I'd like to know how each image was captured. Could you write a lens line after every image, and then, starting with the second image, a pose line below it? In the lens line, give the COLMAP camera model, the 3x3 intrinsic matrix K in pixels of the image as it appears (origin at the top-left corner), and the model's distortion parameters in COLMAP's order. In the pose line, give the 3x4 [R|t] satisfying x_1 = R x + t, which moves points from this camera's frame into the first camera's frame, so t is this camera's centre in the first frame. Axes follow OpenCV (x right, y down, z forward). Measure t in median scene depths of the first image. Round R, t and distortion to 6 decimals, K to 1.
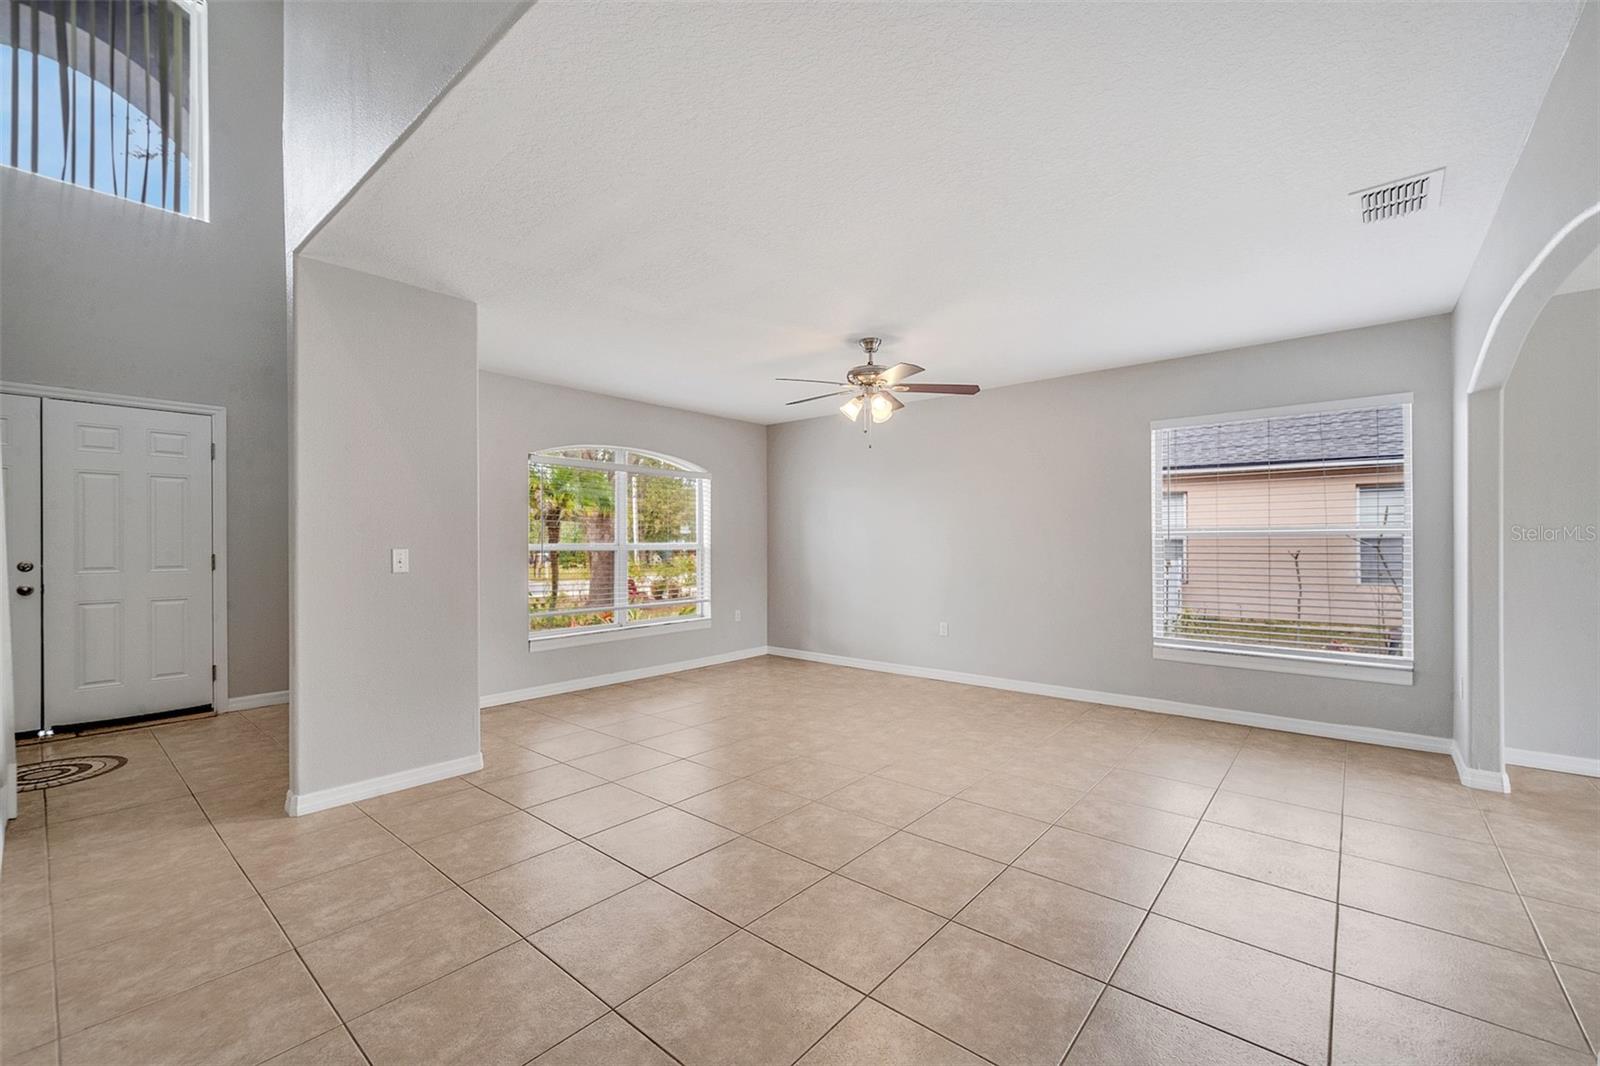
lens RADIAL K [[653.9, 0, 789.8], [0, 653.9, 539.5], [0, 0, 1]] dist [-0.005797, 0.000742]
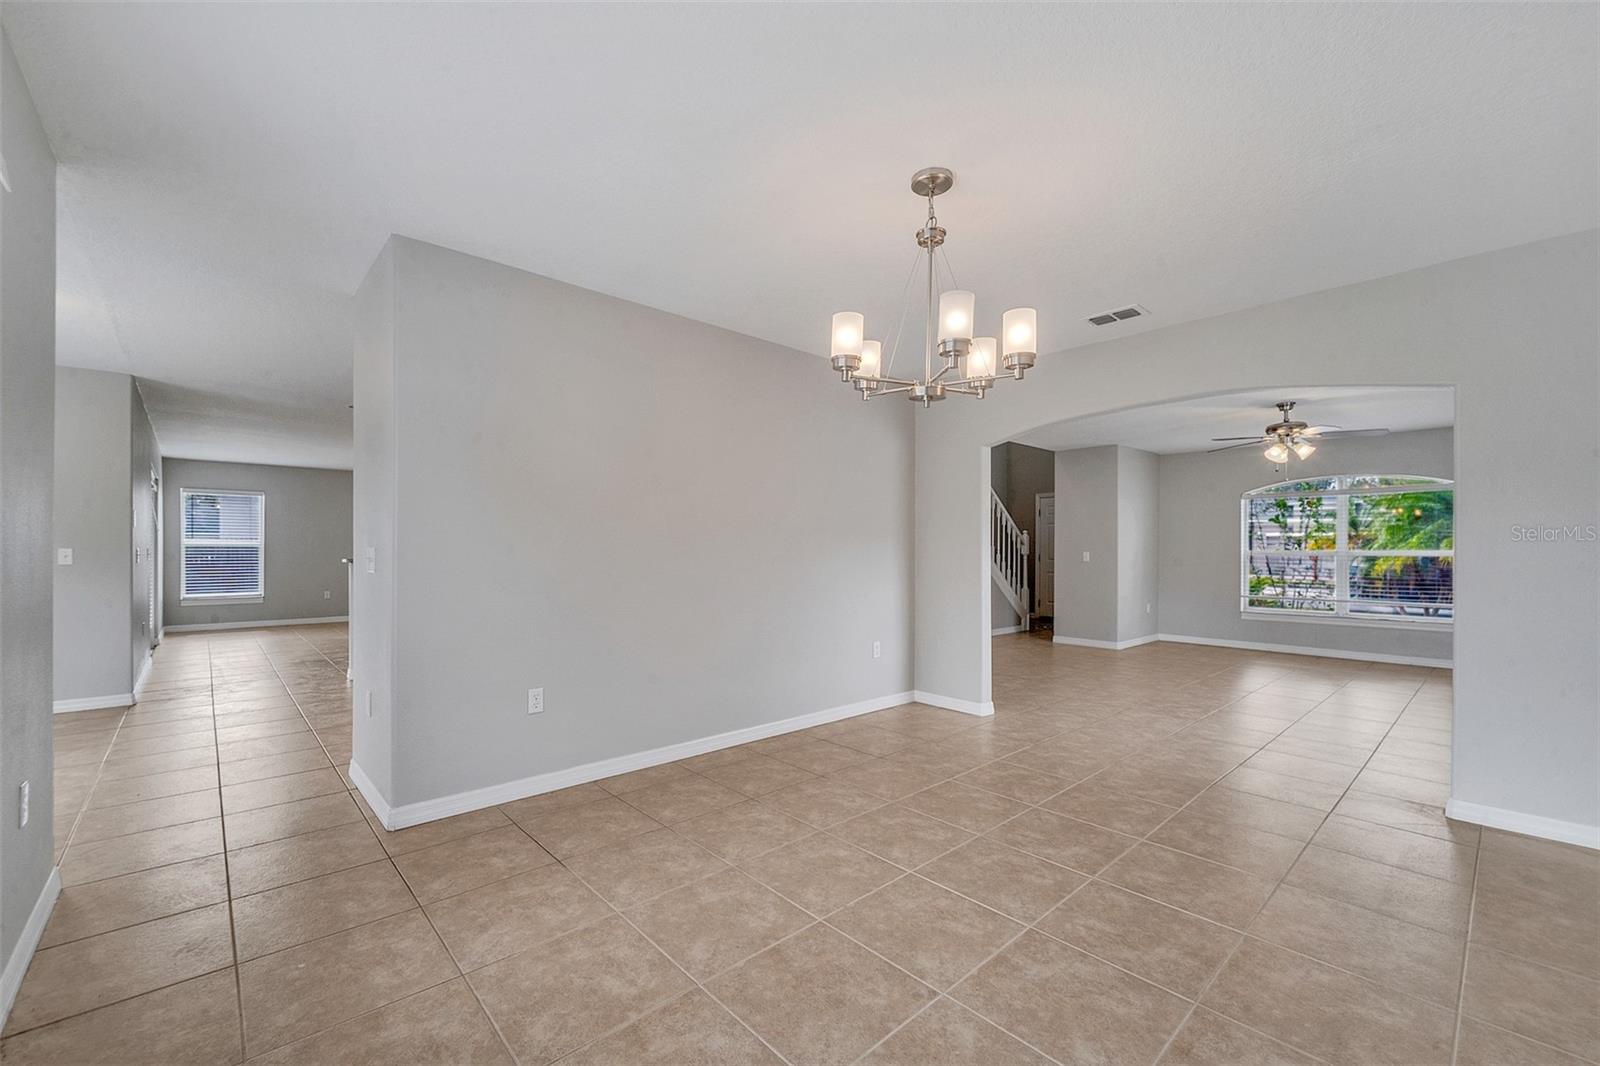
lens RADIAL K [[653.9, 0, 795.6], [0, 653.9, 555.3], [0, 0, 1]] dist [-0.005797, 0.000742]
pose [[-0.115894, 0.011557, -0.993194, 1.800637], [0.000833, 0.999933, 0.011539, -0.001779], [0.993261, 0.000510, -0.115896, 0.140367]]
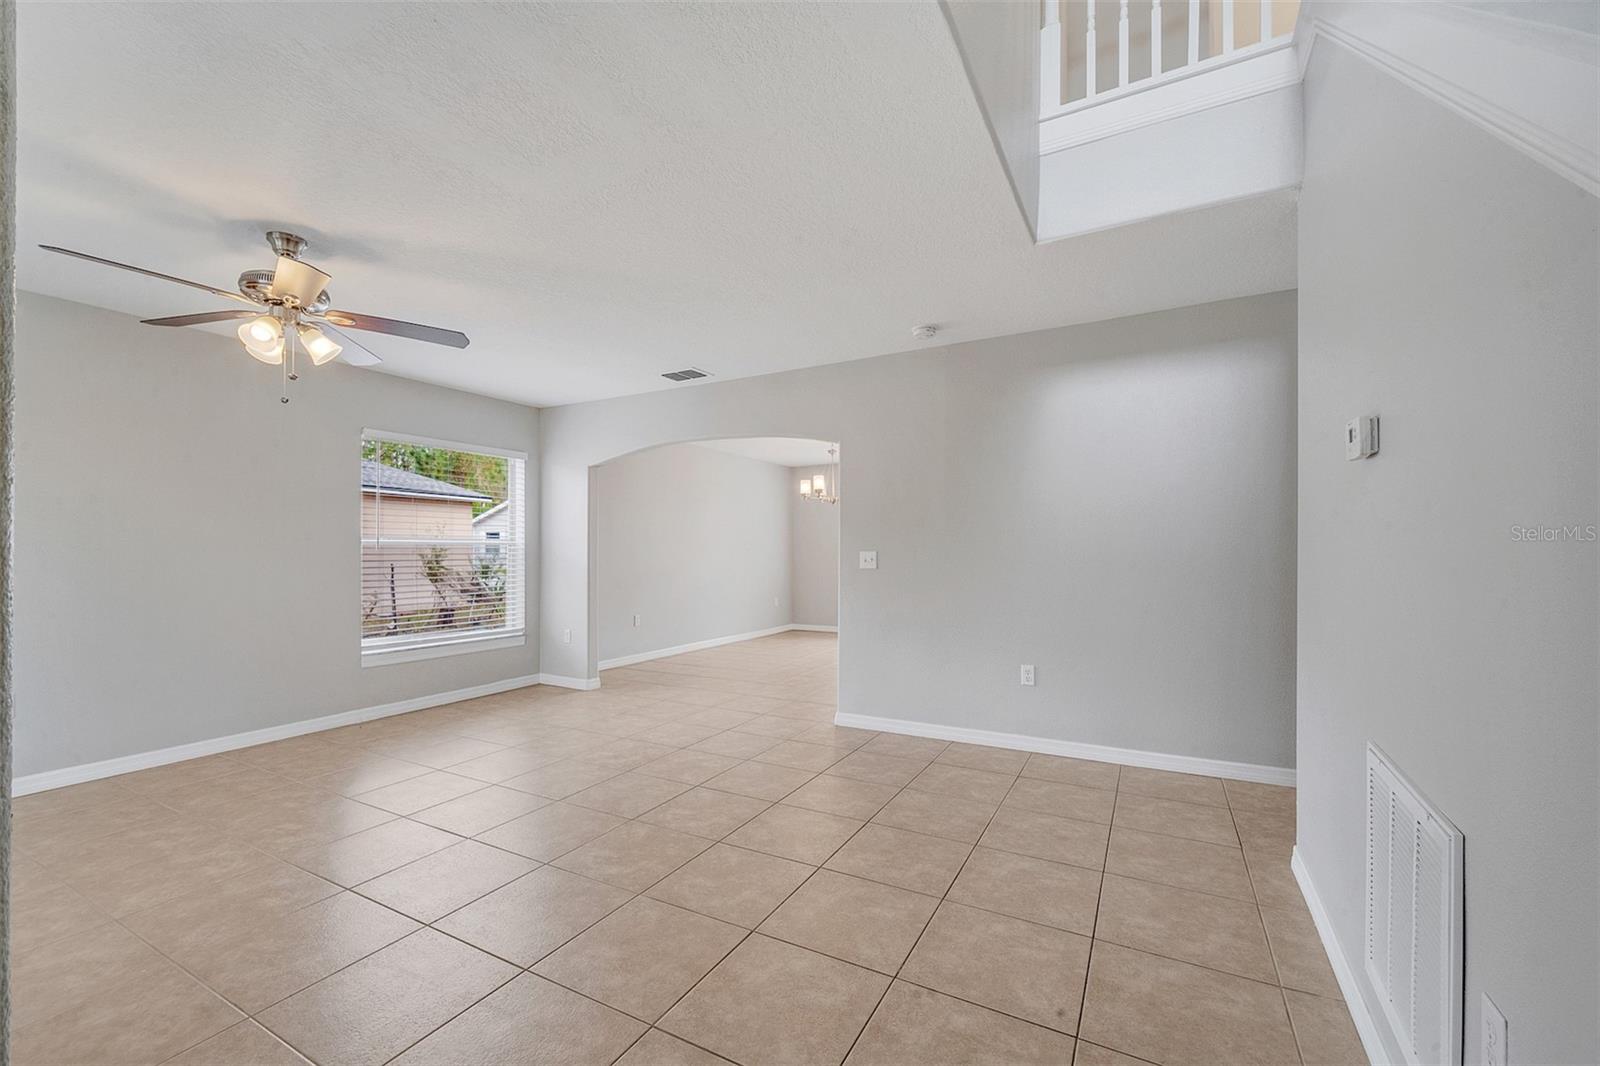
lens RADIAL K [[653.9, 0, 795.9], [0, 653.9, 546.9], [0, 0, 1]] dist [-0.005797, 0.000742]
pose [[-0.208062, 0.007174, 0.978089, -0.682531], [-0.002213, 0.999967, -0.007805, 0.006682], [-0.978113, -0.003789, -0.208039, 0.708412]]
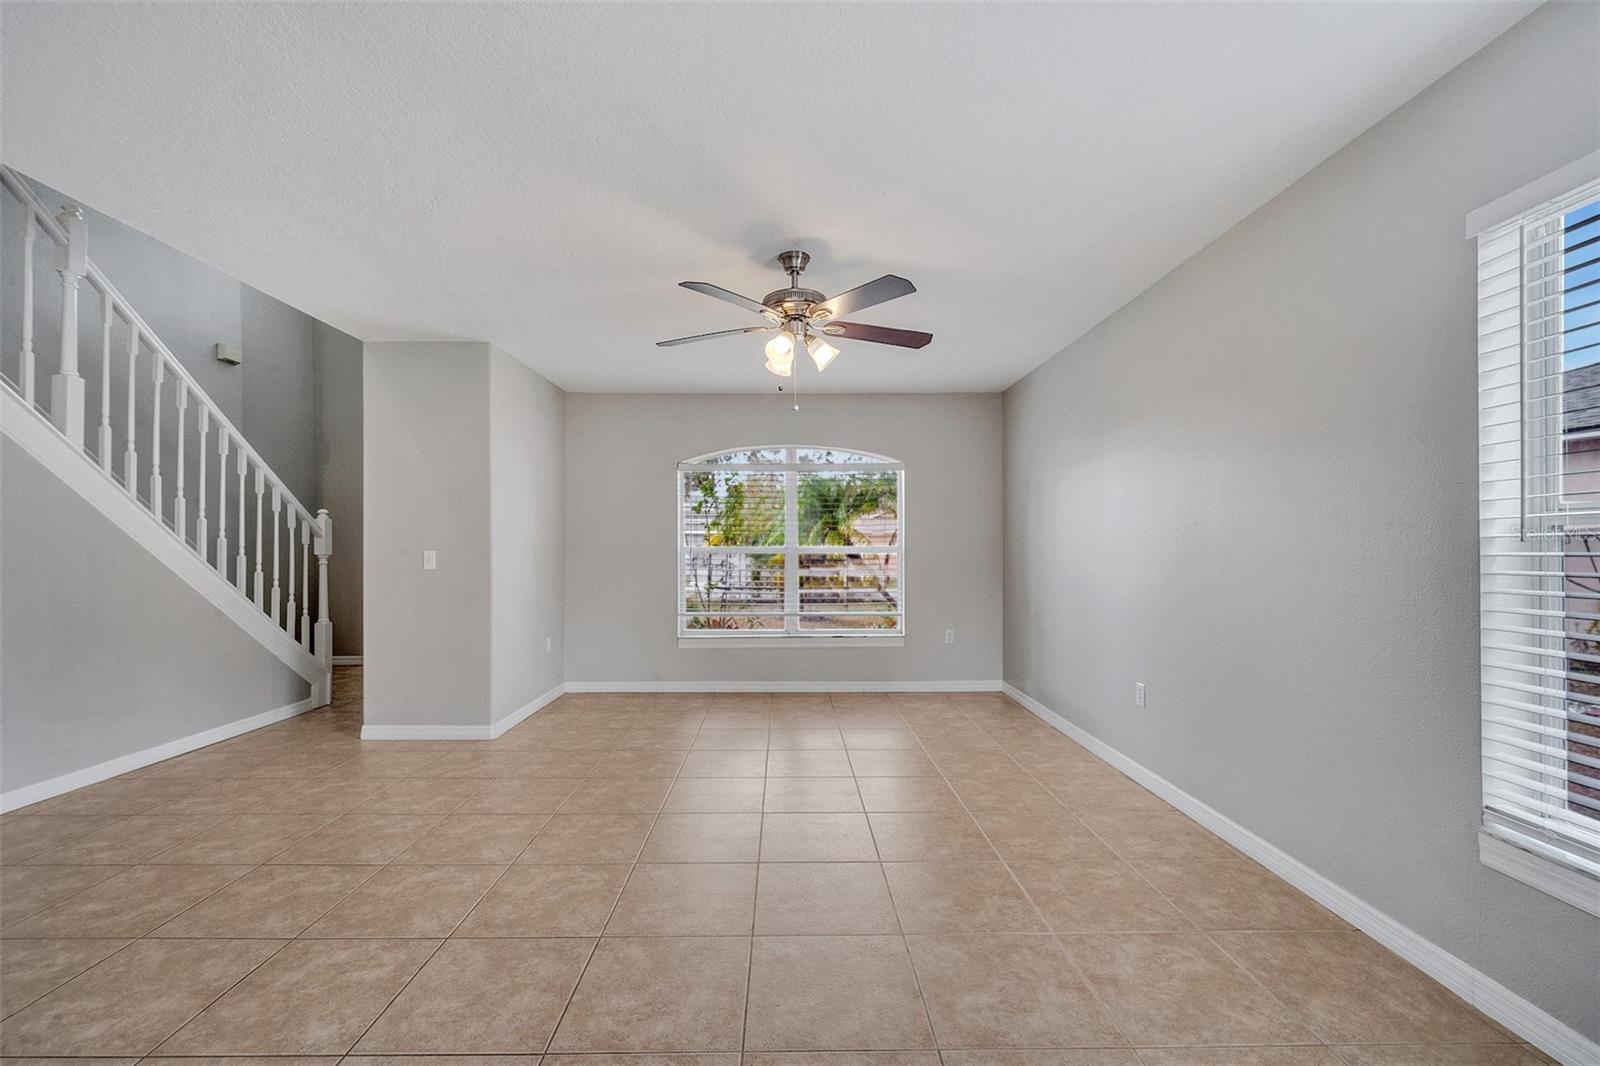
lens RADIAL K [[653.9, 0, 797.7], [0, 653.9, 542.5], [0, 0, 1]] dist [-0.005797, 0.000742]
pose [[0.668323, -0.002139, -0.743868, 0.720170], [0.002213, 0.999997, -0.000886, 0.001281], [0.743868, -0.001054, 0.668326, 0.591499]]
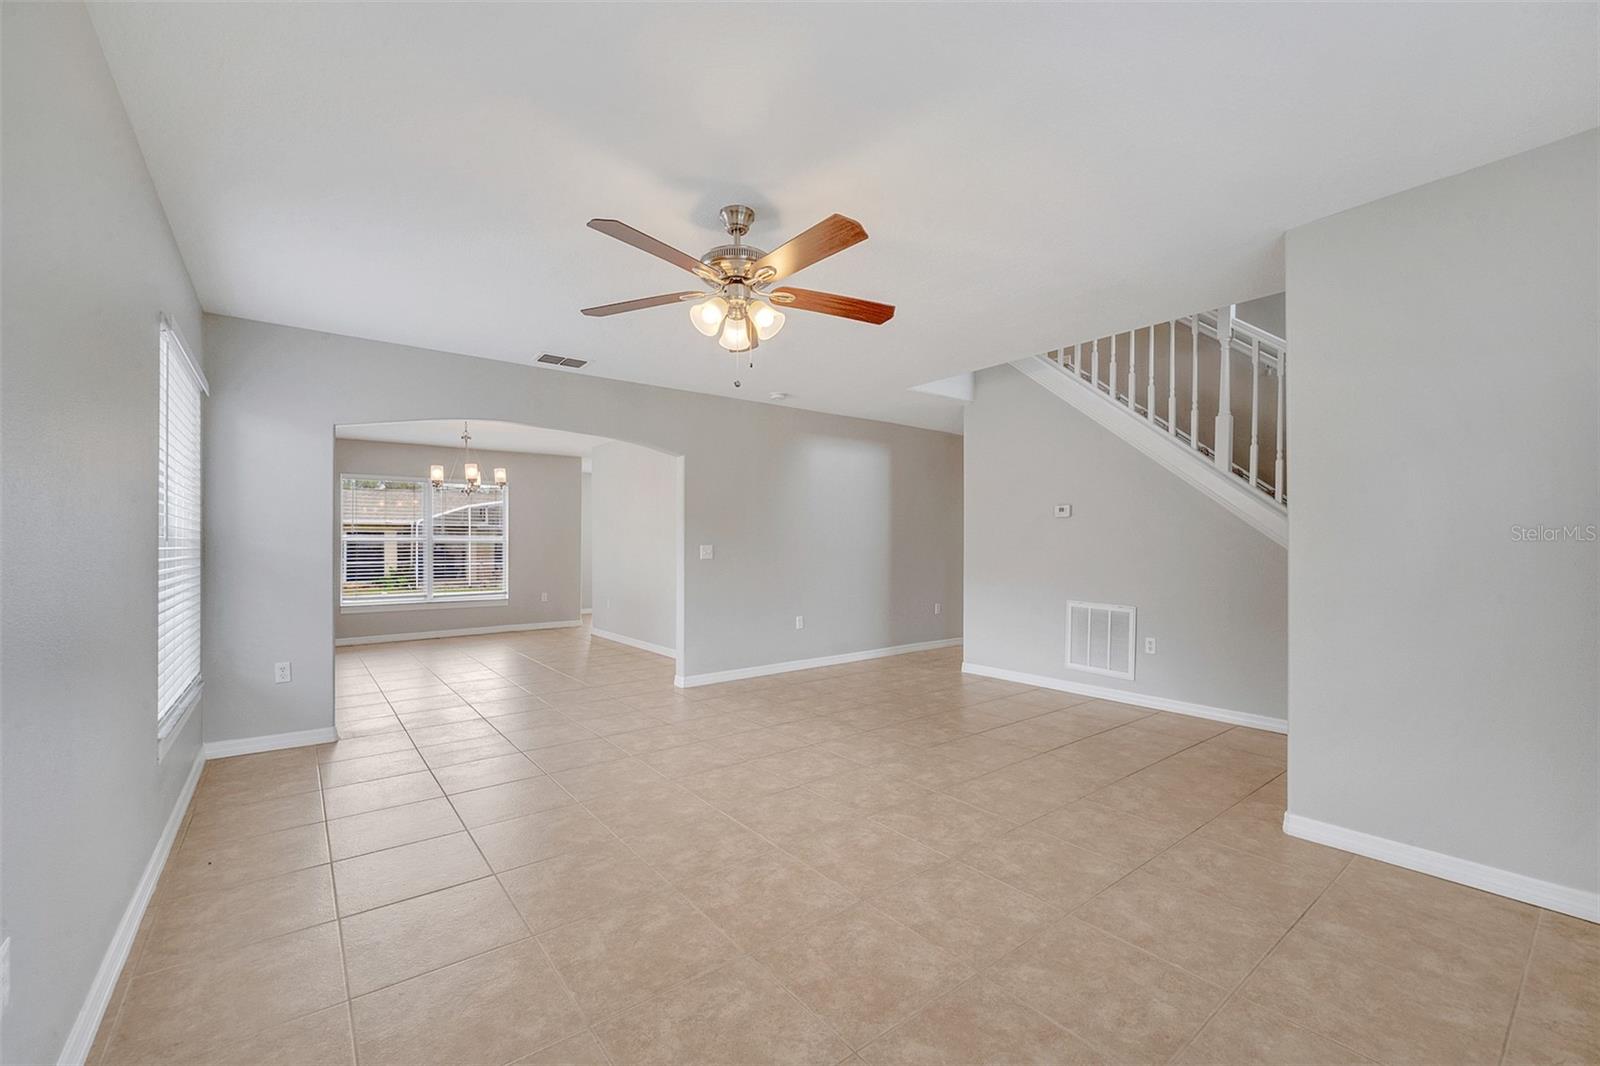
lens RADIAL K [[653.9, 0, 791.6], [0, 653.9, 543.3], [0, 0, 1]] dist [-0.005797, 0.000742]
pose [[-0.979931, 0.003965, 0.199295, -0.052694], [0.002258, 0.999959, -0.008789, 0.013978], [-0.199322, -0.008162, -0.979900, 1.768675]]
